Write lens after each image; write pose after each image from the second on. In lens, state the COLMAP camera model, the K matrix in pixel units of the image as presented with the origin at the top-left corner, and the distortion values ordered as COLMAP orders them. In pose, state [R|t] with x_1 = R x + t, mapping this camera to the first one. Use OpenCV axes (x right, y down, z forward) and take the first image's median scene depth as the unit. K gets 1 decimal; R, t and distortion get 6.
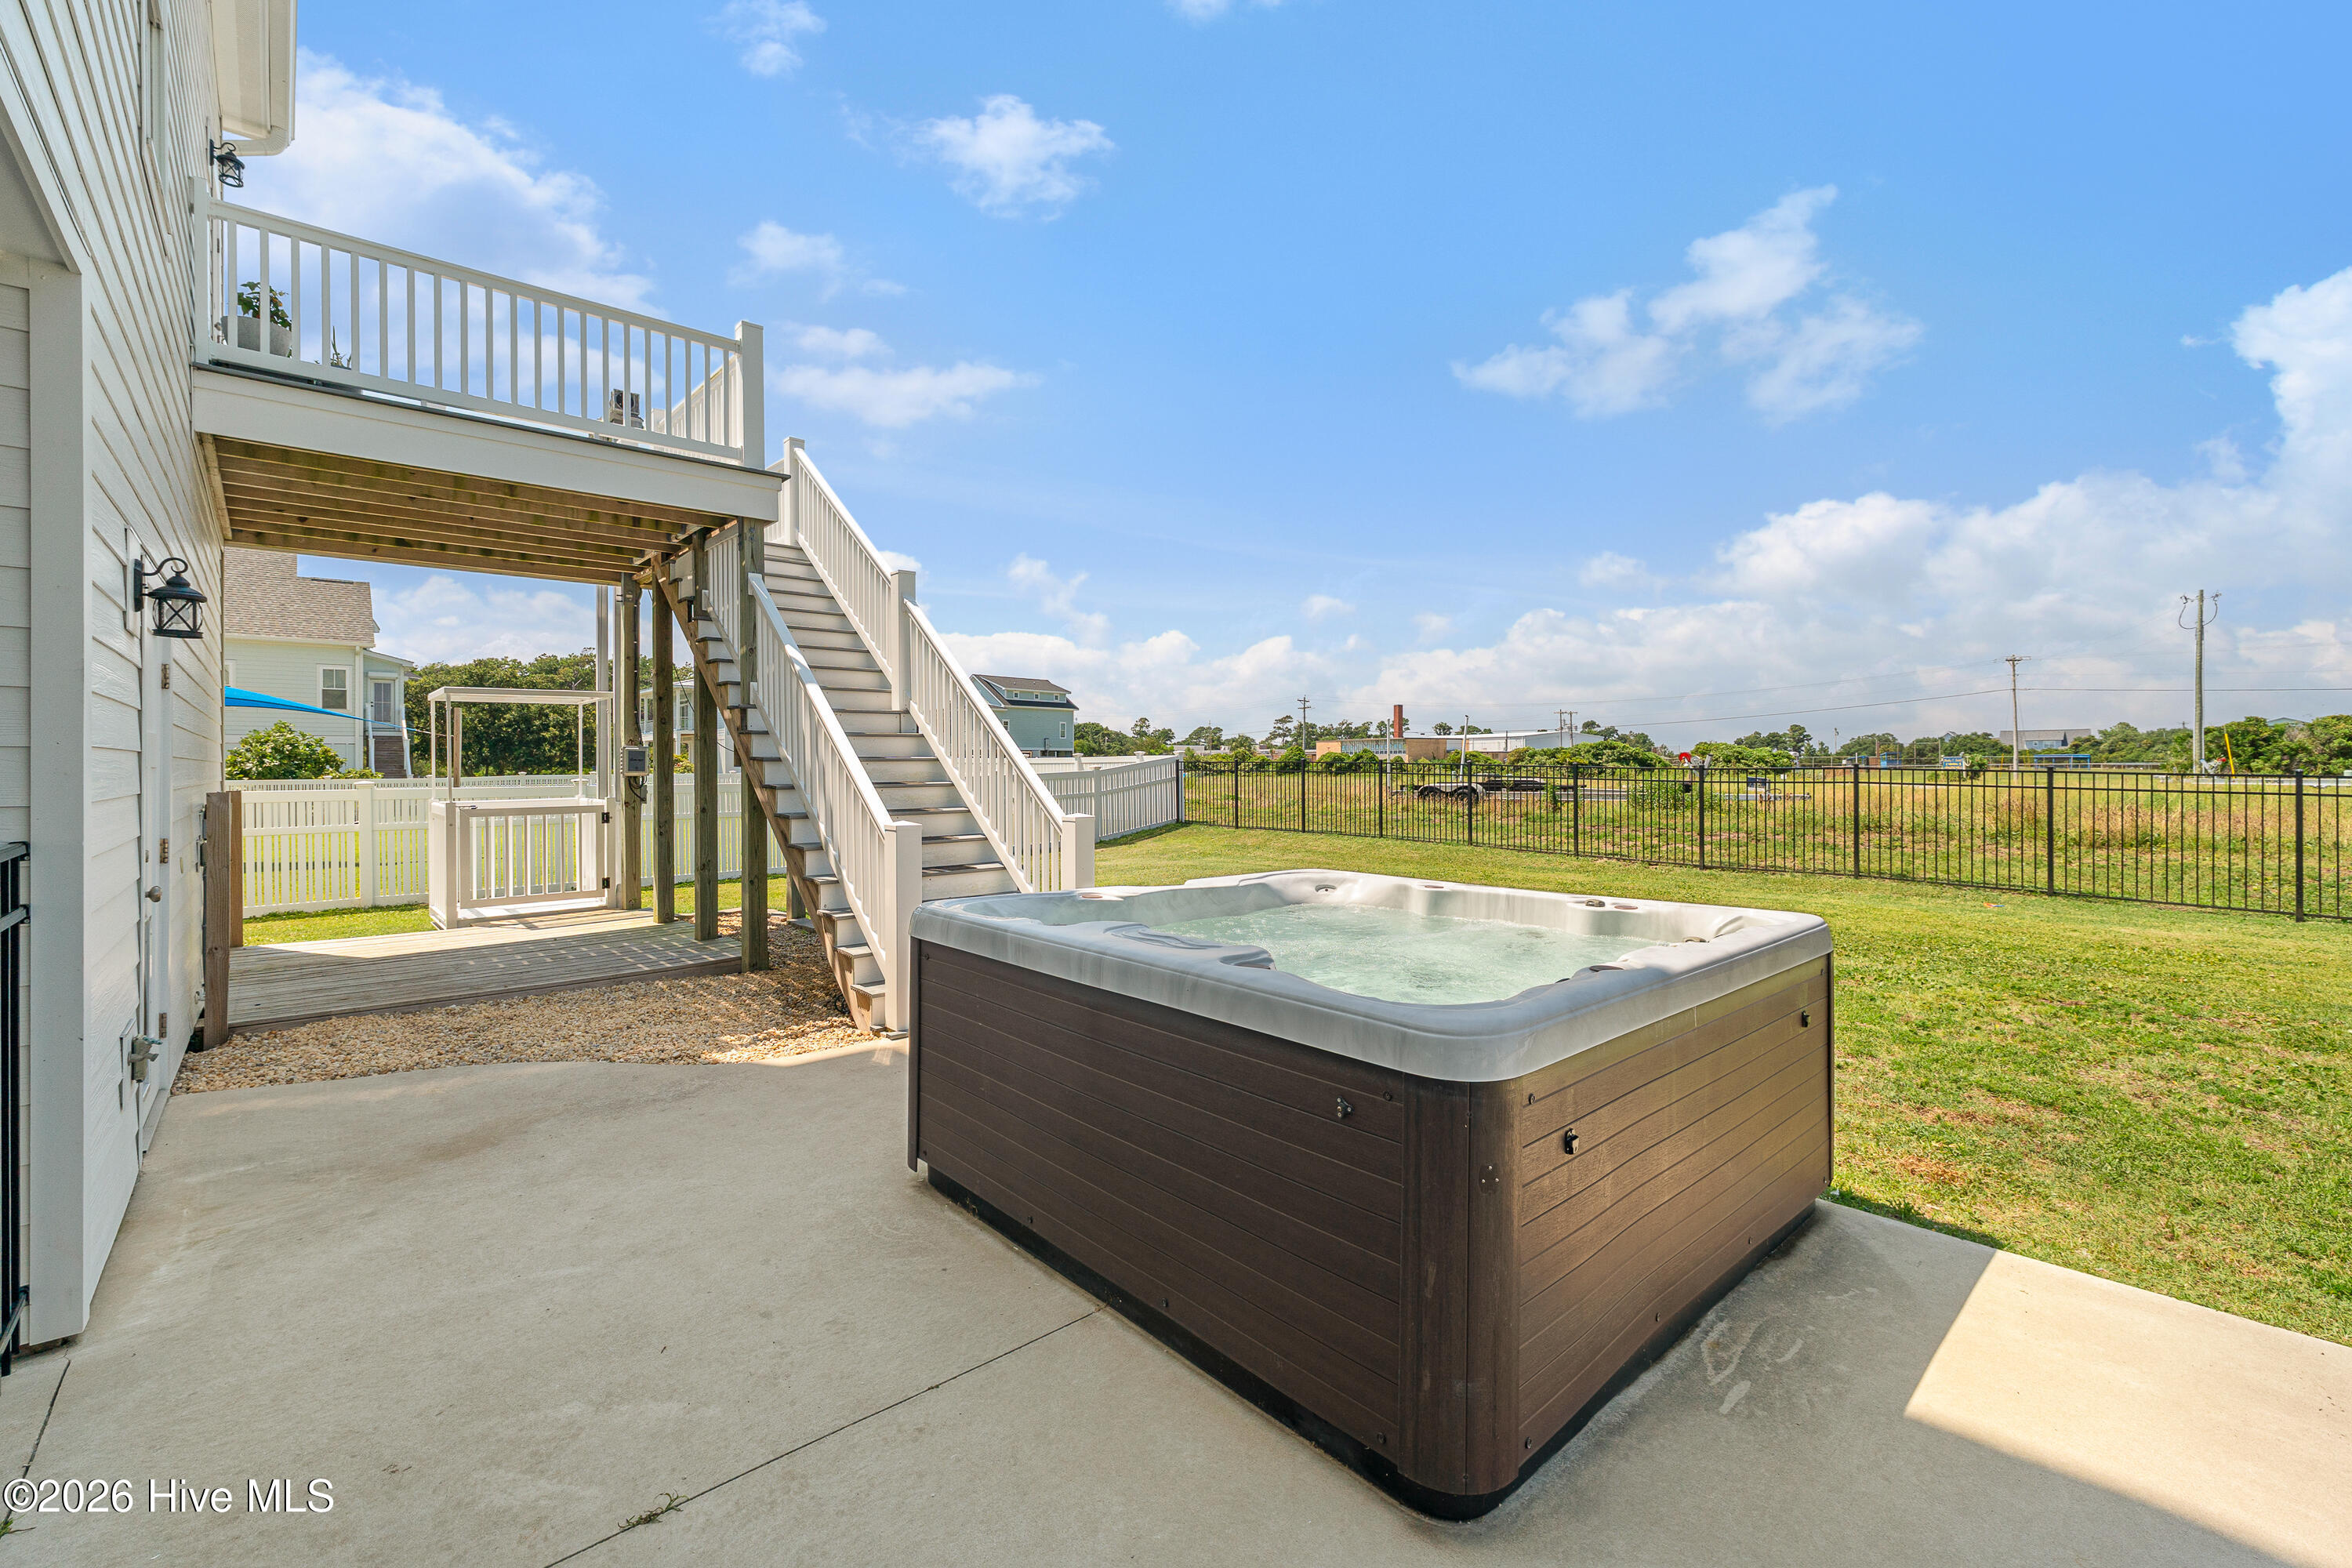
lens RADIAL K [[992.8, 0, 1224.7], [0, 992.8, 759.5], [0, 0, 1]] dist [-0.000148, 0.001534]
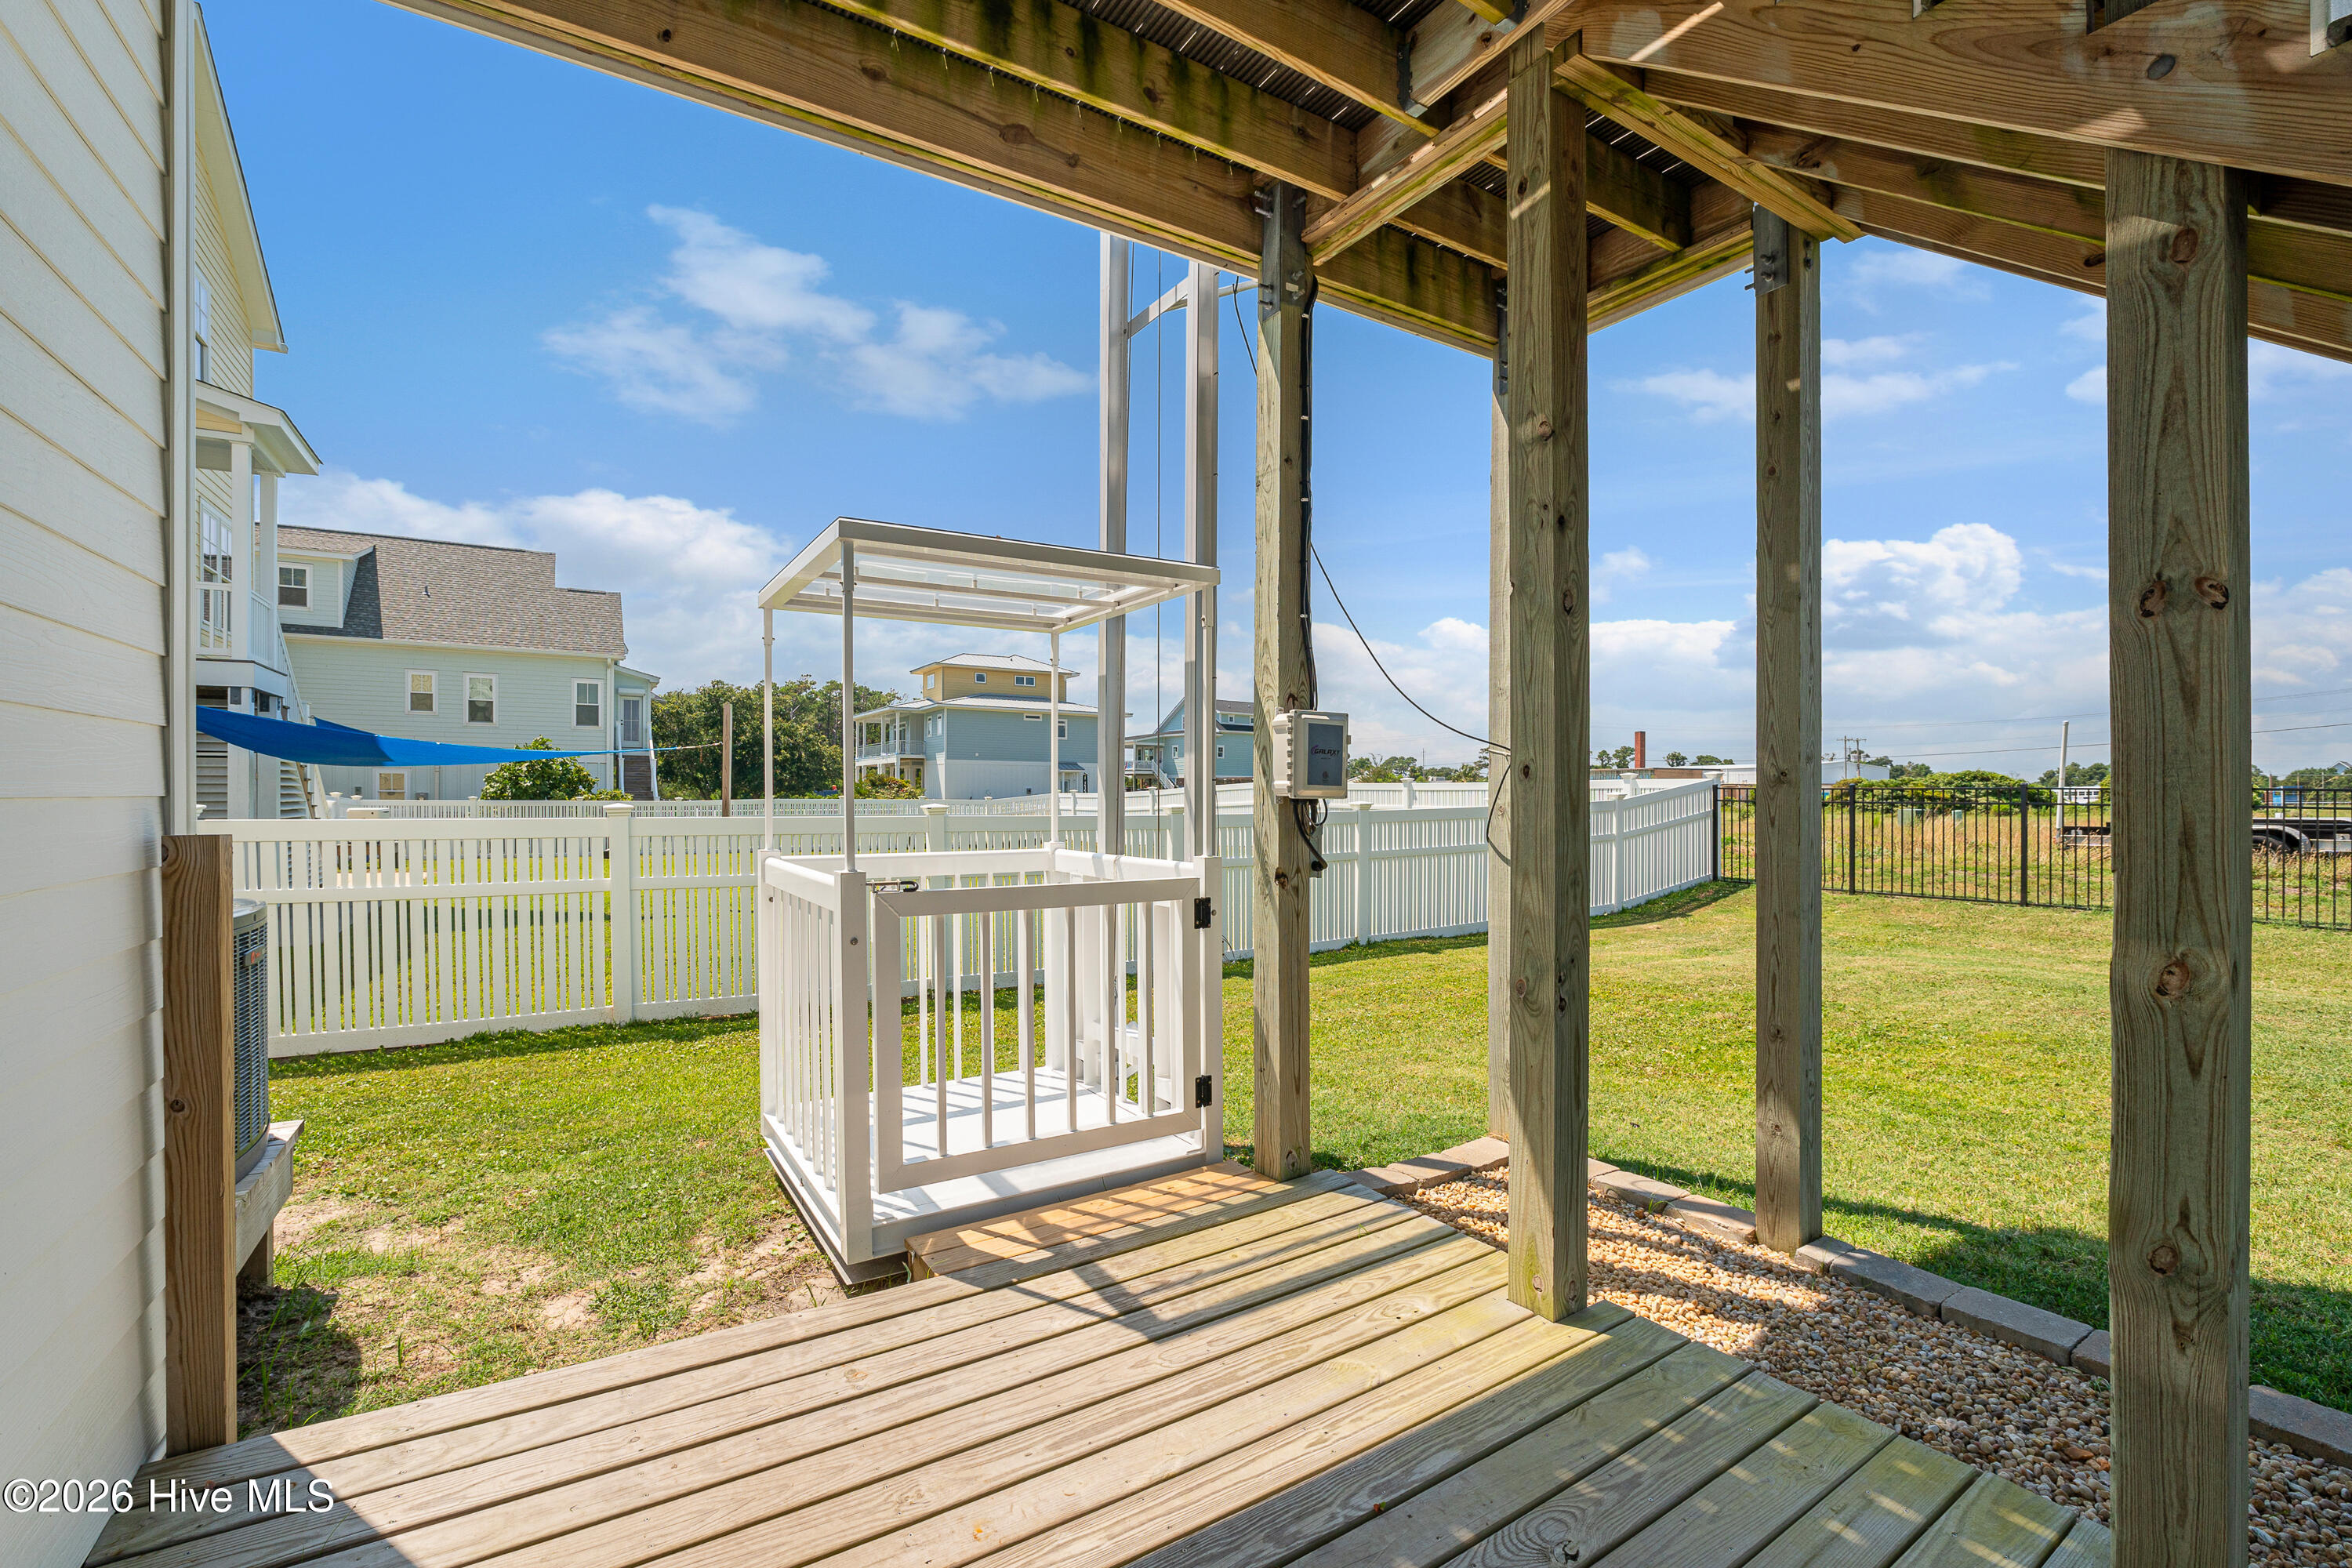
lens RADIAL K [[992.8, 0, 1187.9], [0, 992.8, 797.4], [0, 0, 1]] dist [-0.000148, 0.001534]
pose [[0.982180, 0.010964, -0.187623, -0.164083], [-0.009668, 0.999923, 0.007819, 0.003862], [0.187694, -0.005865, 0.982210, 0.187246]]
